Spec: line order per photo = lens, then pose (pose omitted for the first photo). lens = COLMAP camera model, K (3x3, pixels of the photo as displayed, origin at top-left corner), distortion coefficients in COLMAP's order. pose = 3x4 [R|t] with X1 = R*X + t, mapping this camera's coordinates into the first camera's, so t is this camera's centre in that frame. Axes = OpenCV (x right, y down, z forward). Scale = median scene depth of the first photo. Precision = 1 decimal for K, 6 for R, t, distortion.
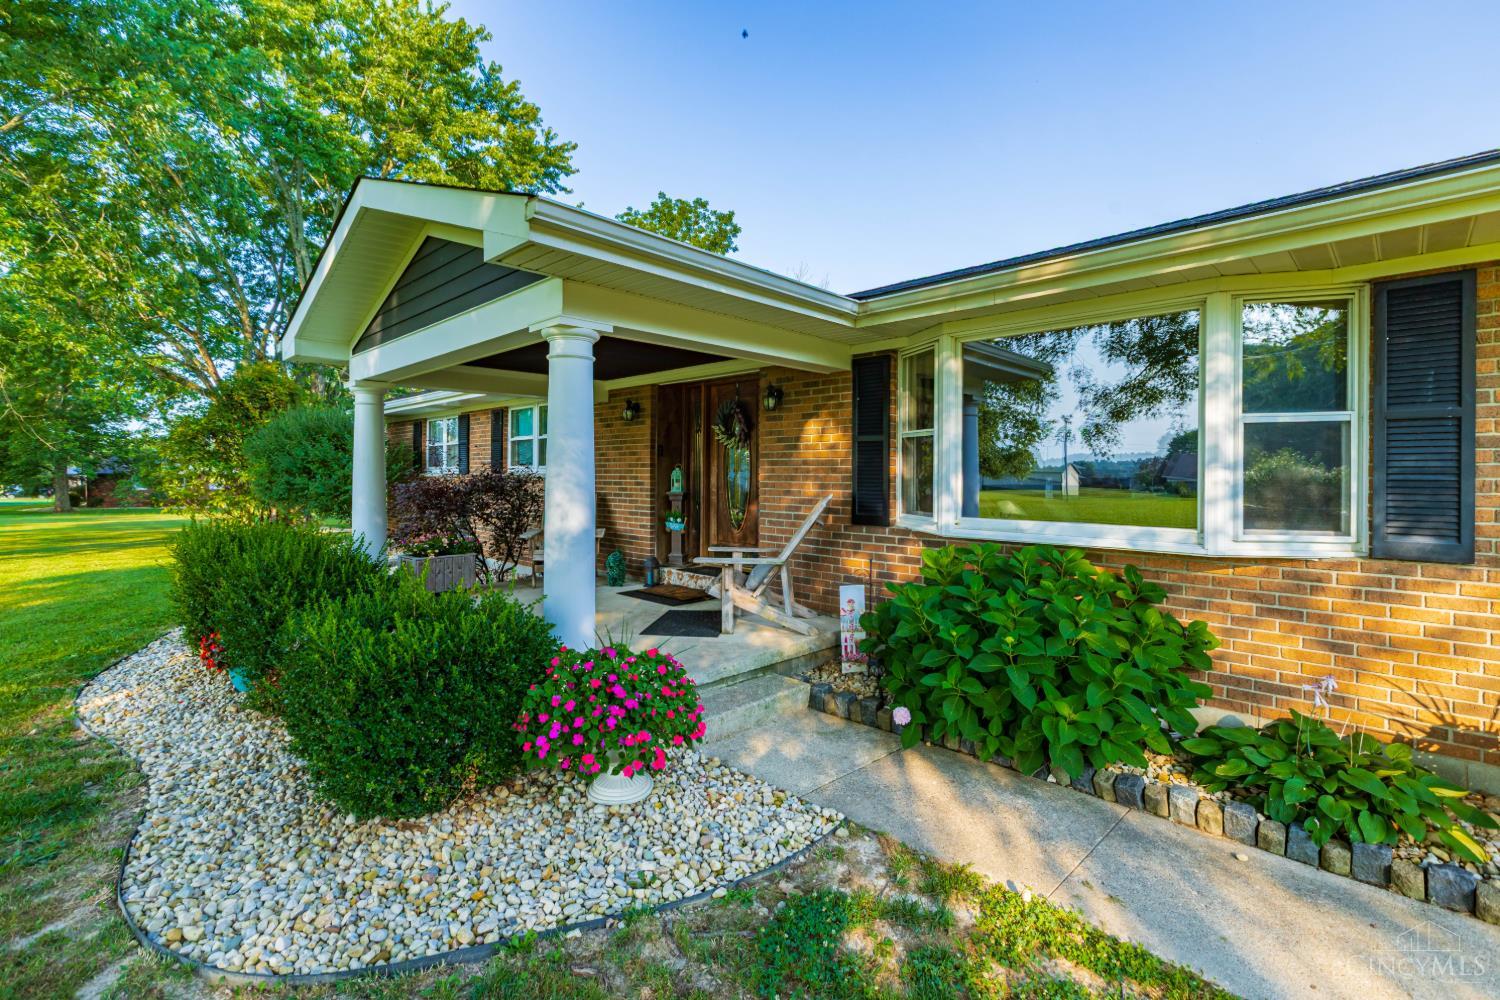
lens RADIAL K [[660.3, 0, 752.5], [0, 660.3, 484.9], [0, 0, 1]] dist [-0.003226, 0.000363]
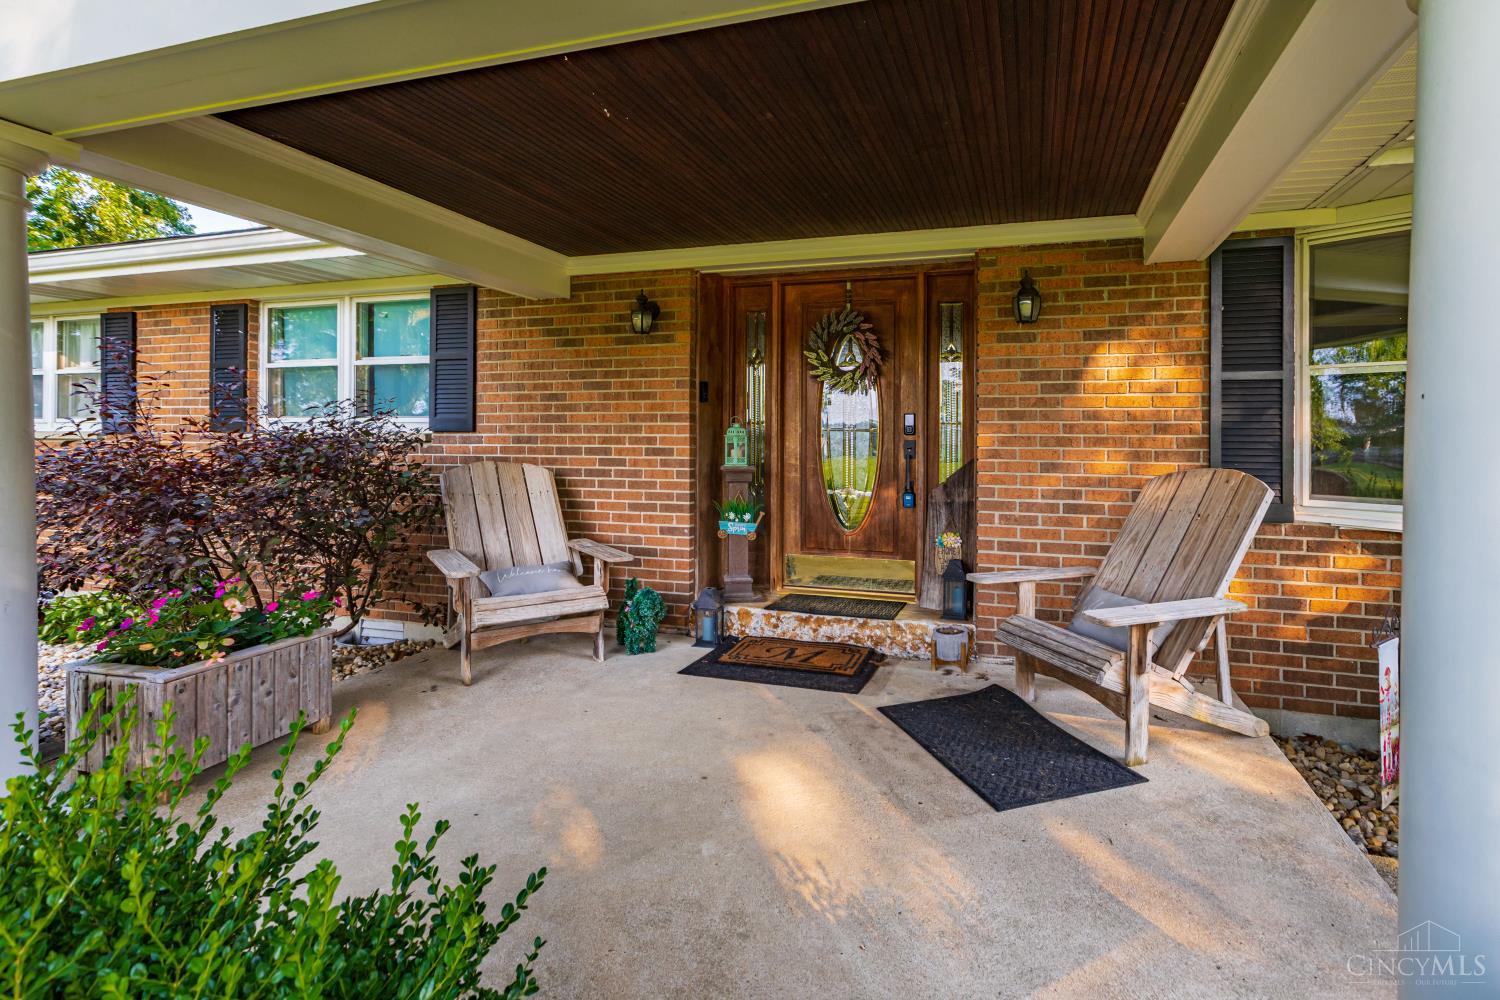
lens RADIAL K [[660.3, 0, 724.8], [0, 660.3, 435.7], [0, 0, 1]] dist [-0.003226, 0.000363]
pose [[0.885554, -0.007148, 0.464481, -0.398258], [0.007955, 0.999968, 0.000221, -0.015665], [-0.464467, 0.003499, 0.885583, 0.527539]]
